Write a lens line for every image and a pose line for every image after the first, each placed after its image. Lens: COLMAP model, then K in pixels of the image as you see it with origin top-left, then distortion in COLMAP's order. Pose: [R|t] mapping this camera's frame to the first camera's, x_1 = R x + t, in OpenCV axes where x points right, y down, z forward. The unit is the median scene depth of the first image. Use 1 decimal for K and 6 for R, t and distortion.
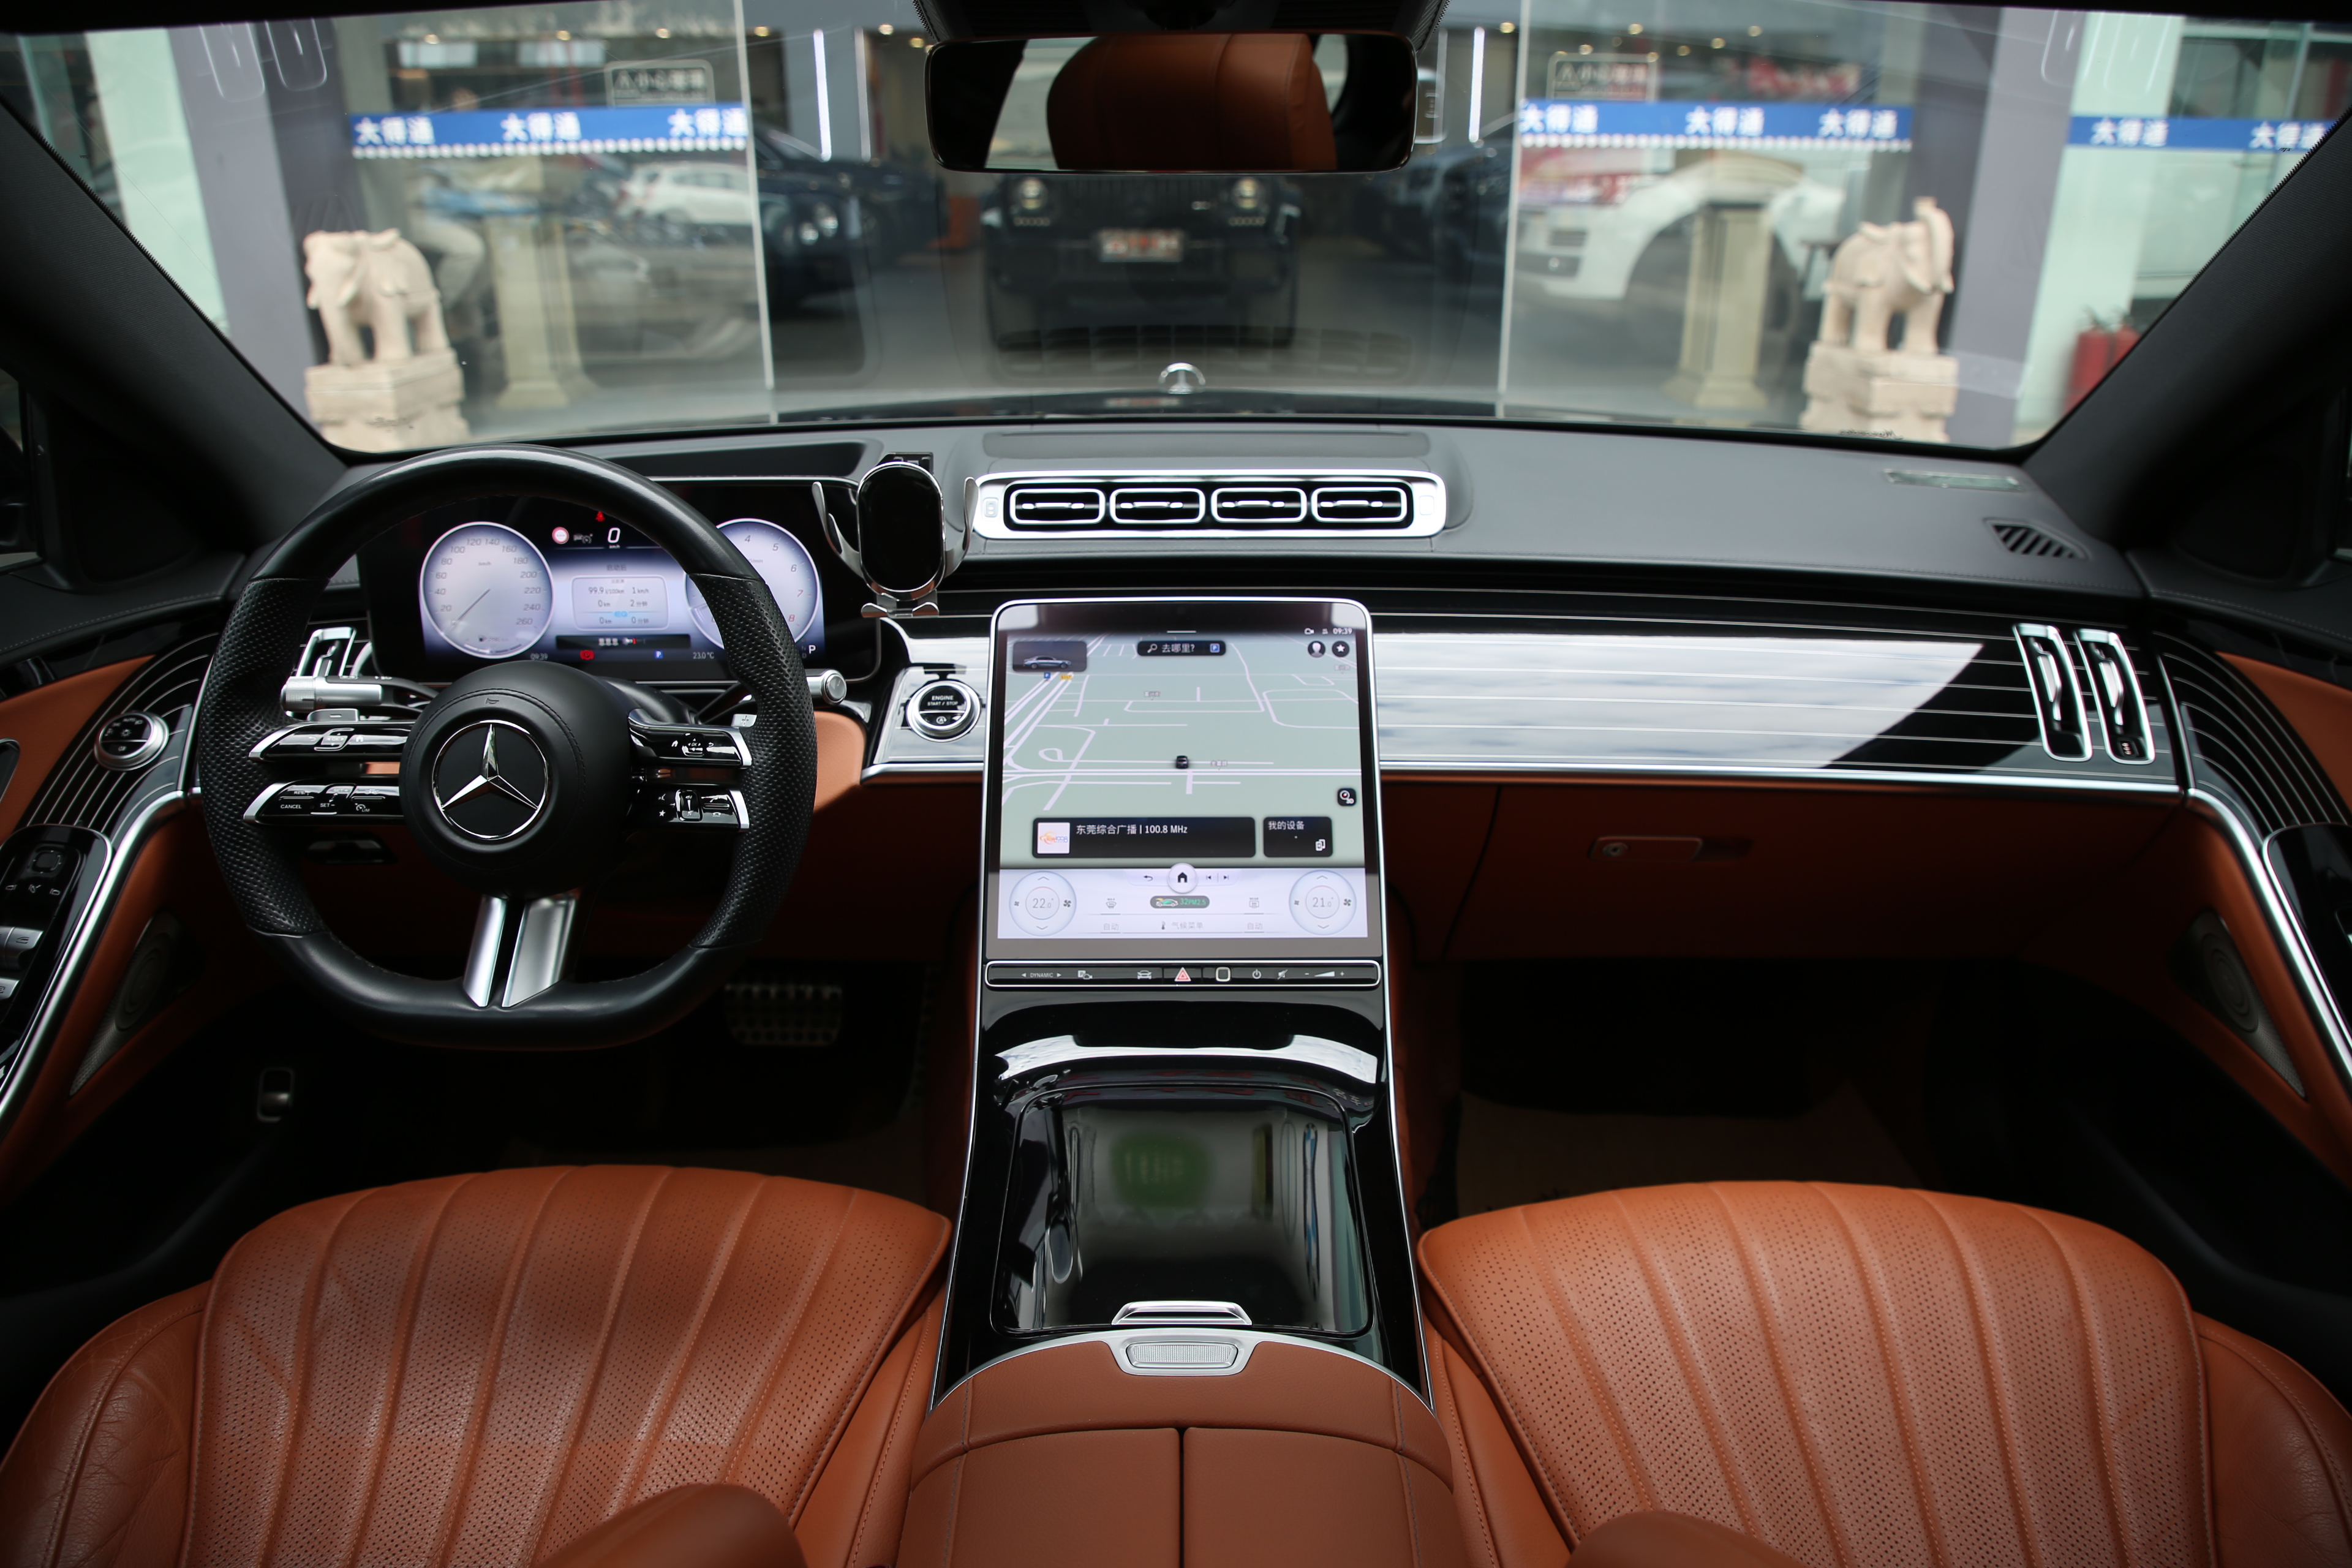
lens RADIAL K [[1676.4, 0, 1171.9], [0, 1676.4, 833.9], [0, 0, 1]] dist [-0.059677, -0.002252]
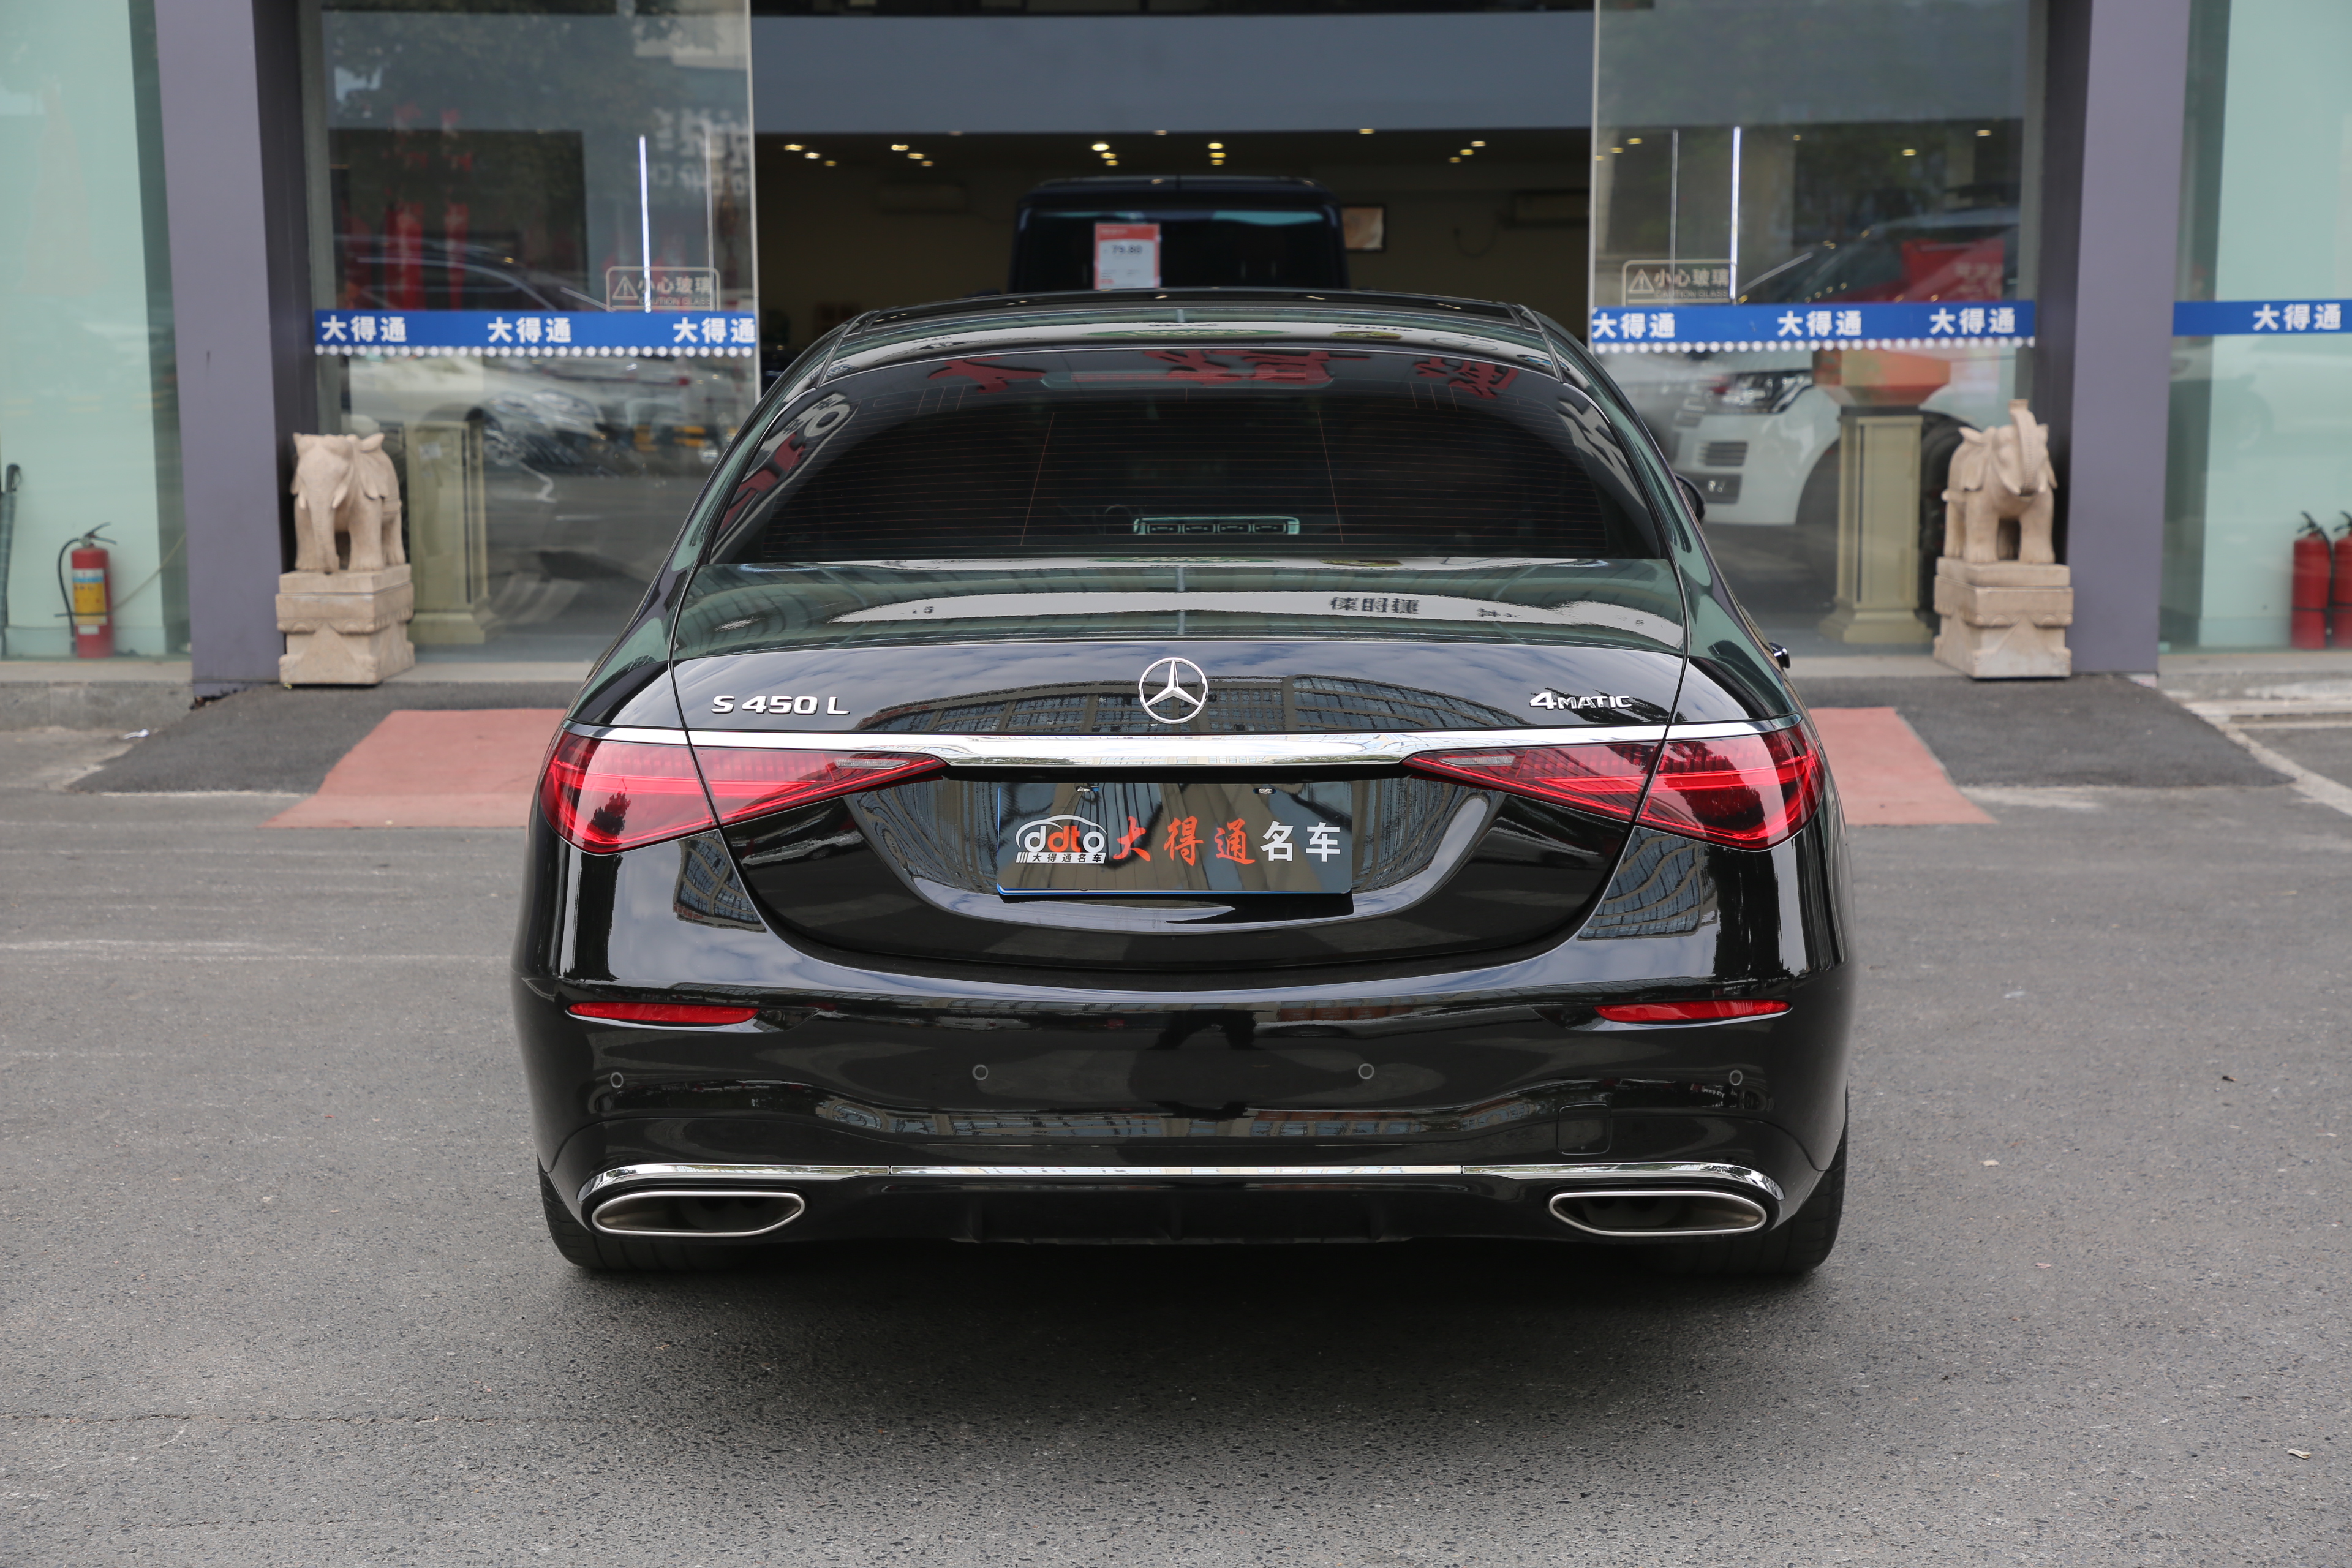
lens RADIAL K [[3674.5, 0, 1176.2], [0, 3674.5, 792.2], [0, 0, 1]] dist [0.224588, 0.137197]
pose [[0.999929, 0.000016, -0.011891, 0.003450], [-0.003053, 0.966807, -0.255489, 0.420823], [0.011492, 0.255508, 0.966739, -1.129705]]
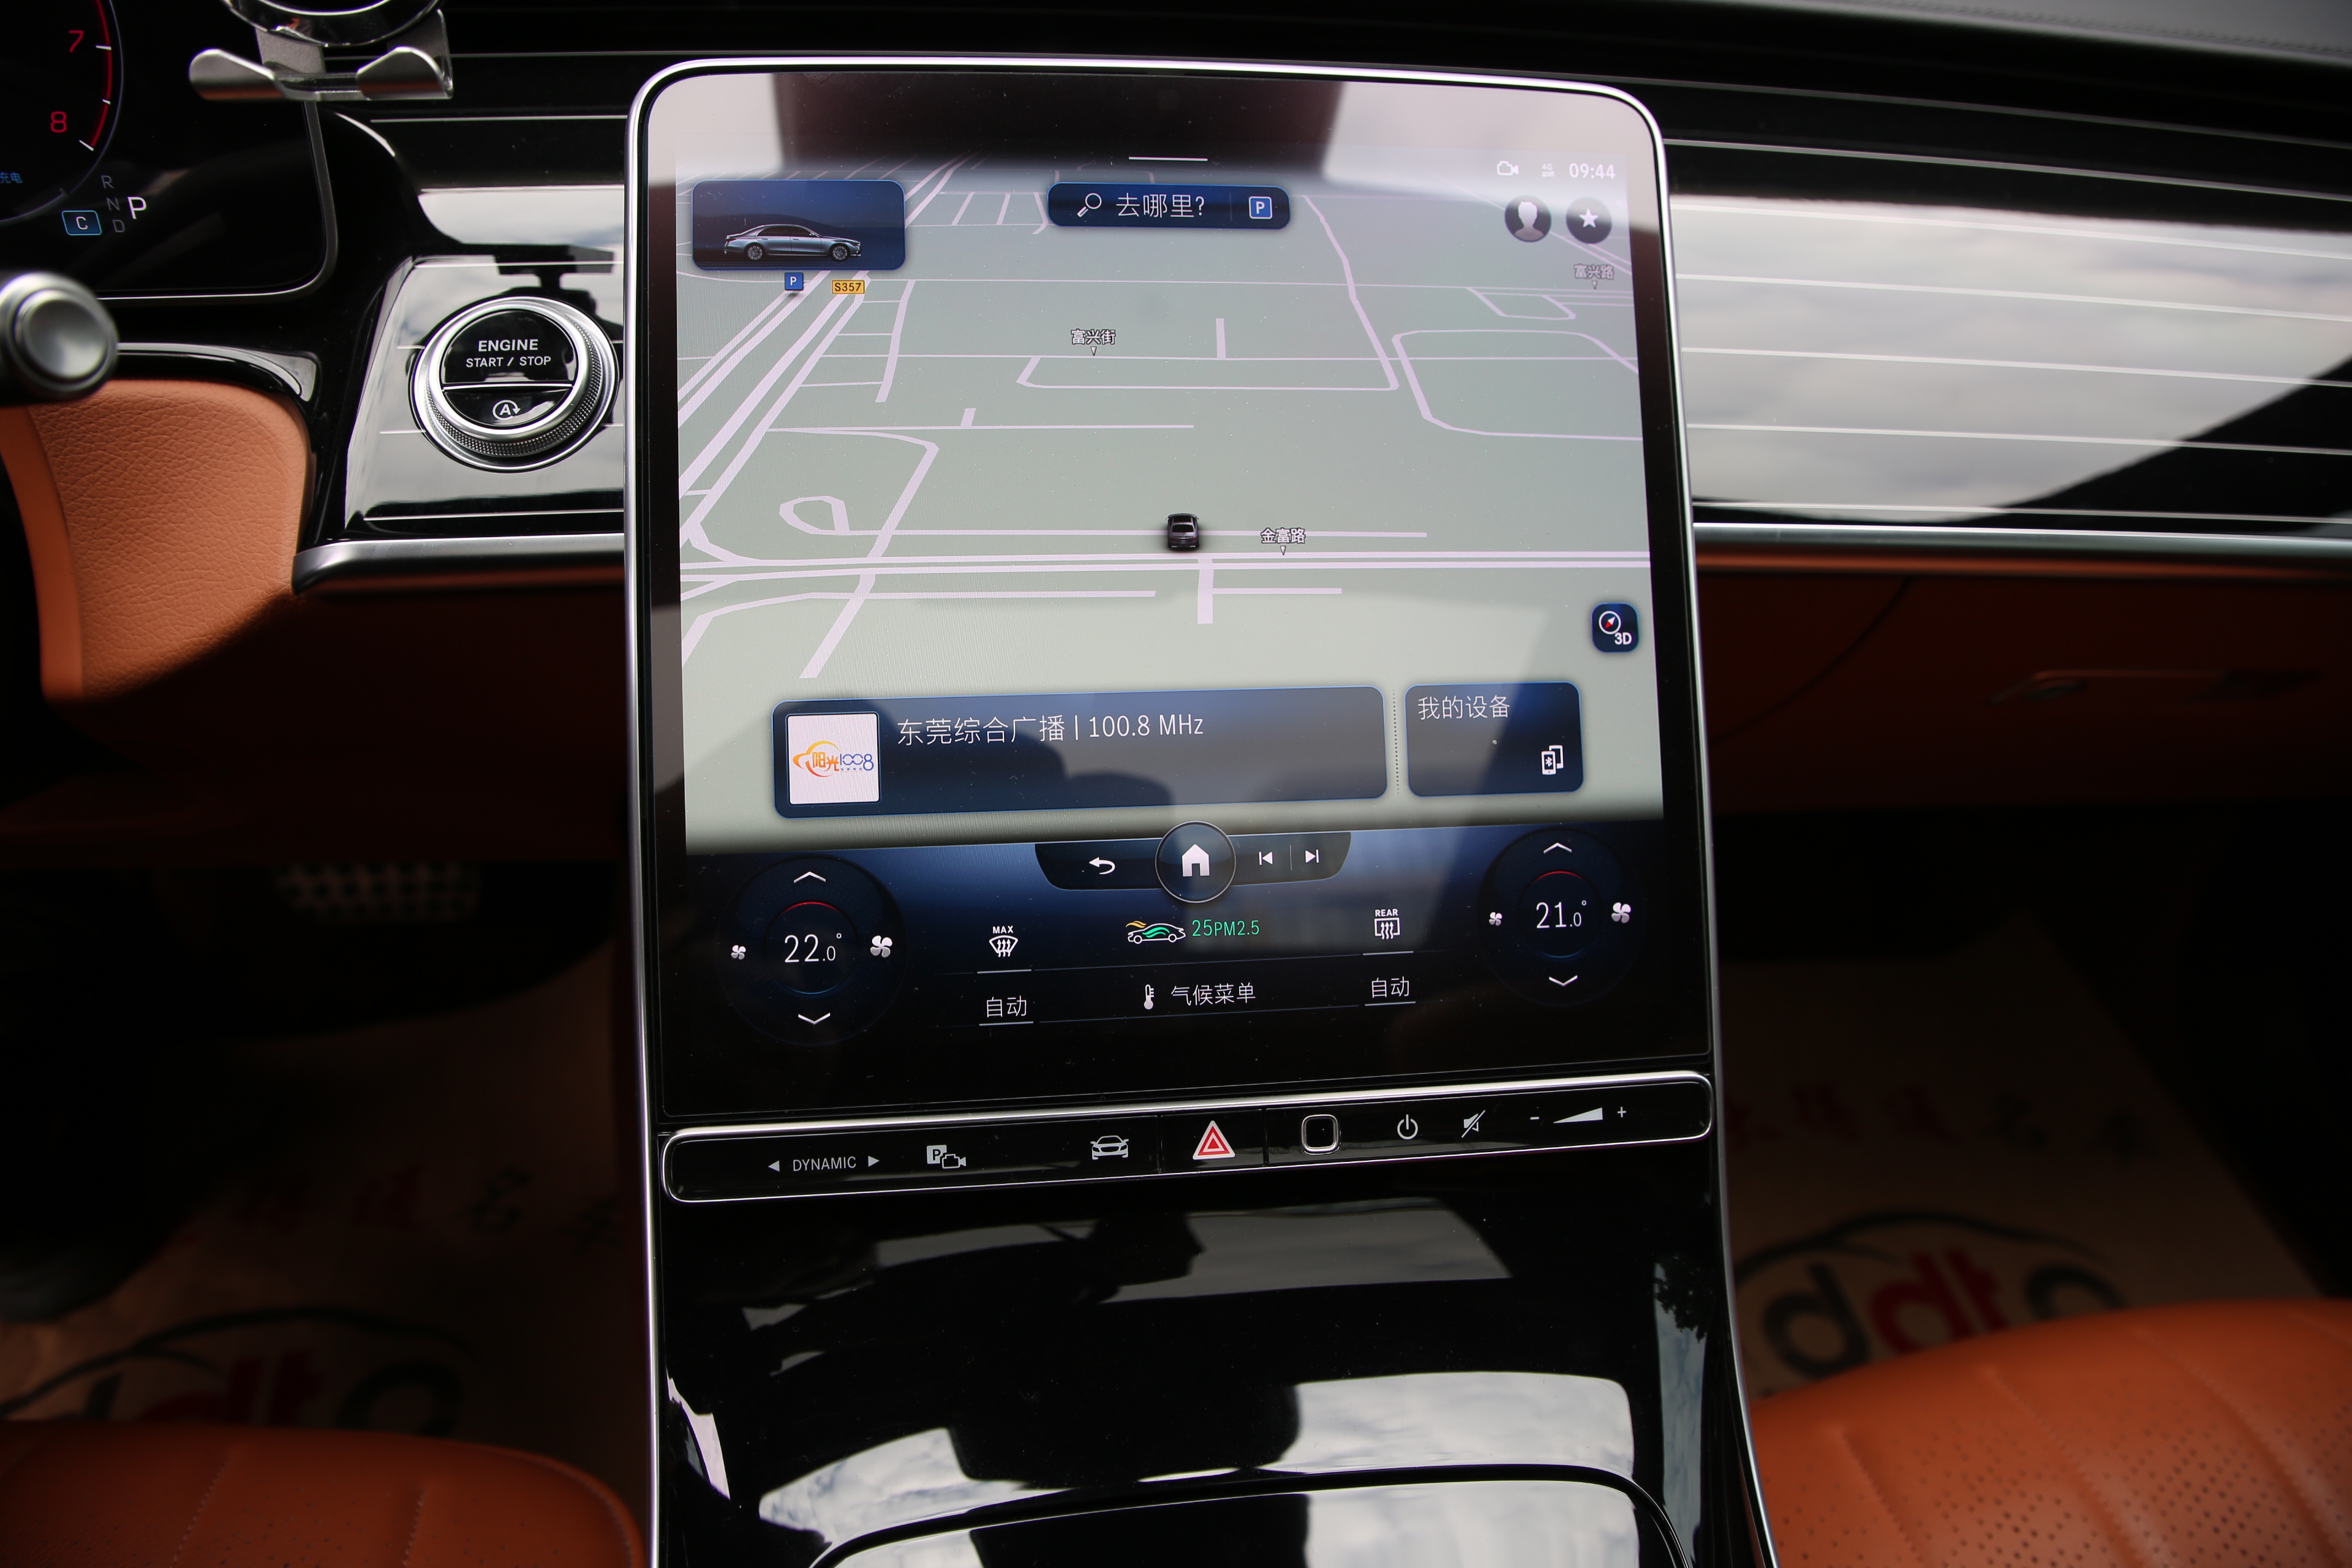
lens RADIAL K [[1496.3, 0, 1182.1], [0, 1496.3, 792.1], [0, 0, 1]] dist [-0.071835, 0.000685]
pose [[0.989801, -0.032744, 0.138645, -0.039763], [-0.002216, 0.969569, 0.244808, -0.065884], [-0.142441, -0.242619, 0.959608, 0.656650]]
